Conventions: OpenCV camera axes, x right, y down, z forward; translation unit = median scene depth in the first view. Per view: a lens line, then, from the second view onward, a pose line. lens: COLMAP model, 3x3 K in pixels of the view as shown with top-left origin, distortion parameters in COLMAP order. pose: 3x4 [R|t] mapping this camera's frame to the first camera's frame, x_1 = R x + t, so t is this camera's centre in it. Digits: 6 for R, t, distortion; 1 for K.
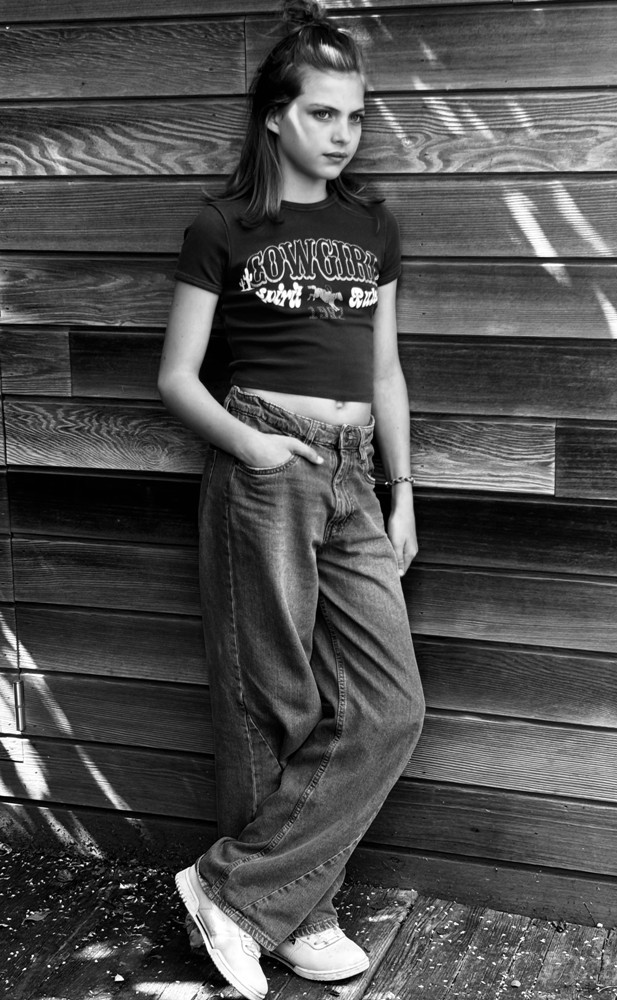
lens RADIAL K [[1847.3, 0, 306.0], [0, 1847.3, 506.3], [0, 0, 1]] dist [0.109421, 0.000000]
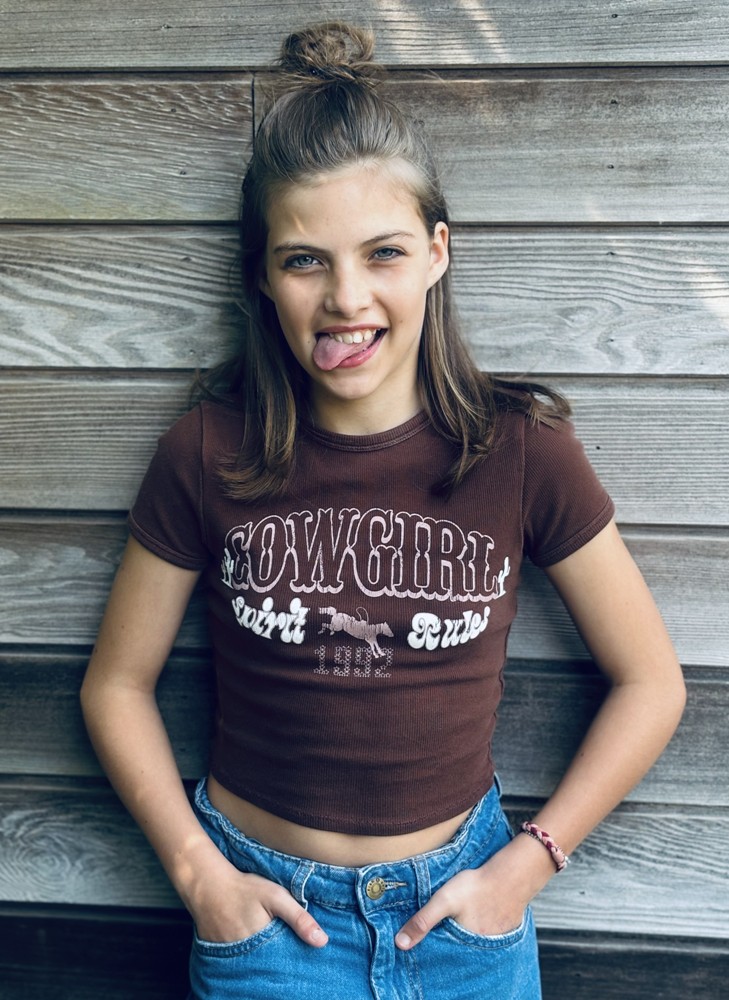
lens RADIAL K [[1529.6, 0, 362.4], [0, 1529.6, 507.2], [0, 0, 1]] dist [0.098669, 0.000000]
pose [[0.963355, -0.024482, 0.267109, -0.120335], [0.034309, 0.998893, -0.032183, -0.124029], [-0.266026, 0.040168, 0.963129, 0.567906]]
